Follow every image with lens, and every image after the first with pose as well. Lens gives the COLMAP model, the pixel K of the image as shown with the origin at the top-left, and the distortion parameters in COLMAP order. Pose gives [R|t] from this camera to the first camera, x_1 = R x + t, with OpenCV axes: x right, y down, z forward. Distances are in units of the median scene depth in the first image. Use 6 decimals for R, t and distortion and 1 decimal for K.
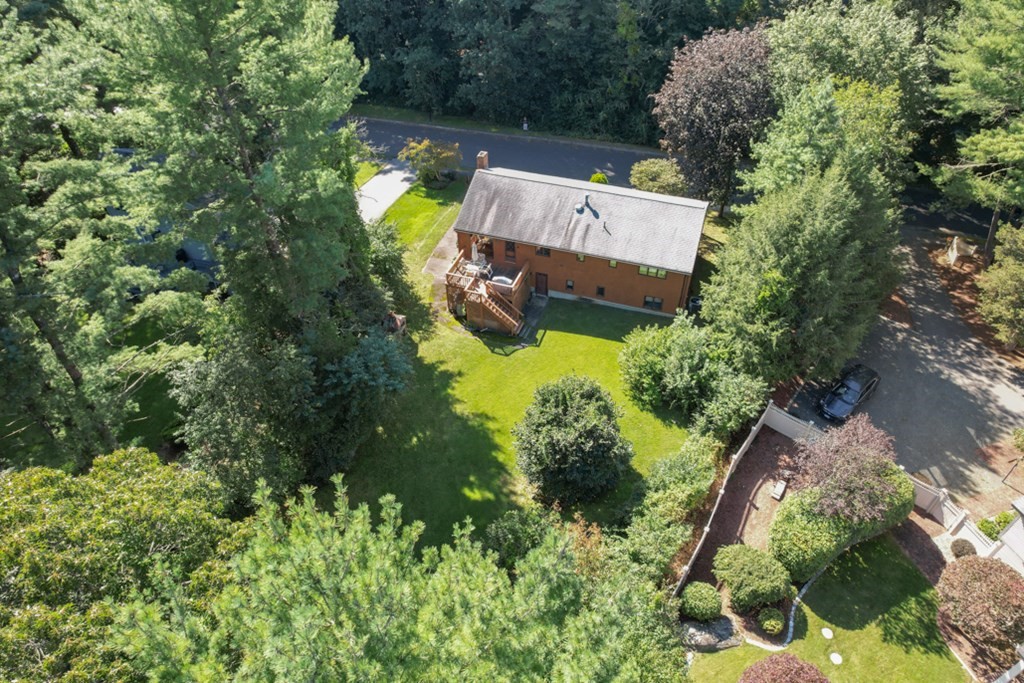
lens RADIAL K [[657.1, 0, 519.2], [0, 657.1, 338.3], [0, 0, 1]] dist [-0.073800, 0.075306]
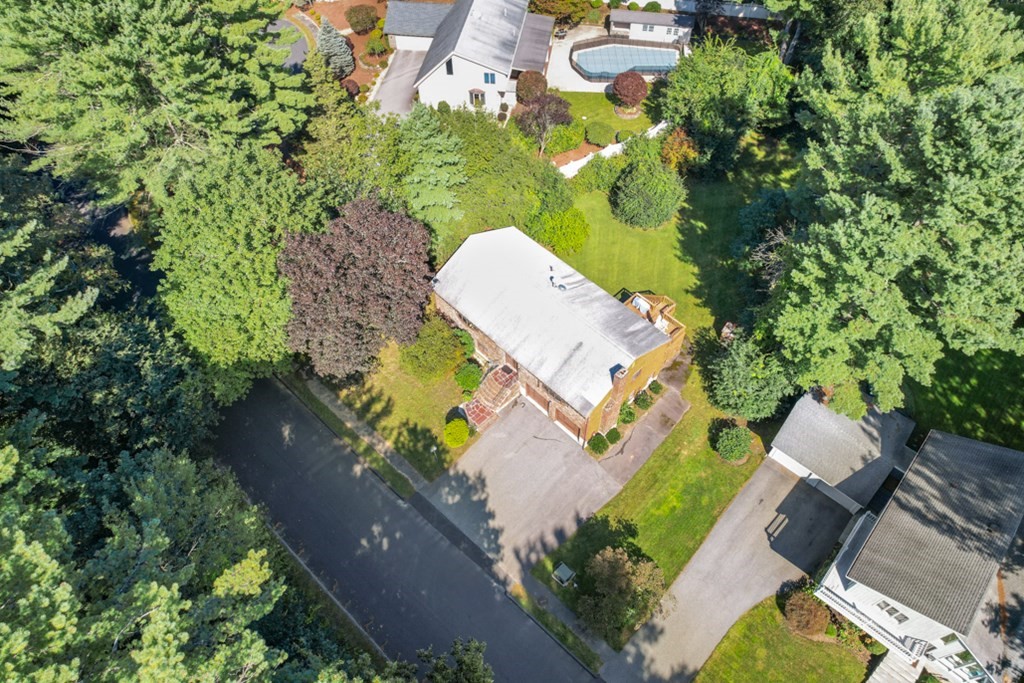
lens RADIAL K [[657.1, 0, 519.2], [0, 657.1, 338.3], [0, 0, 1]] dist [-0.073800, 0.075306]
pose [[-0.892393, -0.355858, 0.277488, -0.196367], [0.310806, -0.038884, 0.949678, -1.390408], [-0.327161, 0.933731, 0.145303, 1.041596]]
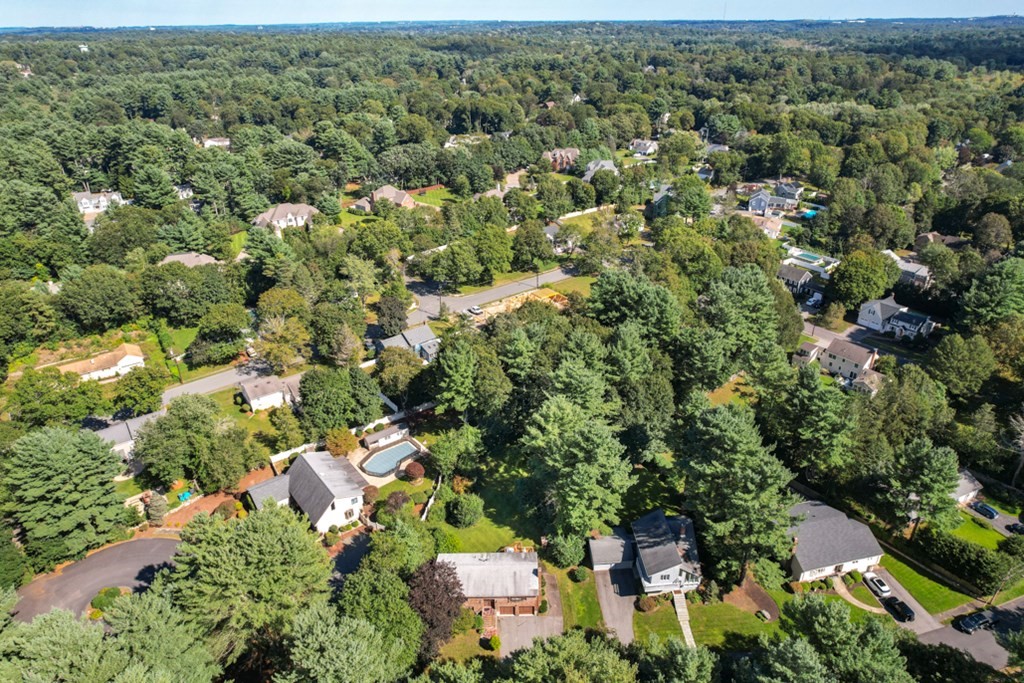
lens RADIAL K [[657.1, 0, 519.2], [0, 657.1, 338.3], [0, 0, 1]] dist [-0.073800, 0.075306]
pose [[-0.940669, 0.161733, -0.298302, 0.626016], [-0.220570, 0.376602, 0.899733, -2.967832], [0.257857, 0.912148, -0.318584, 1.159303]]
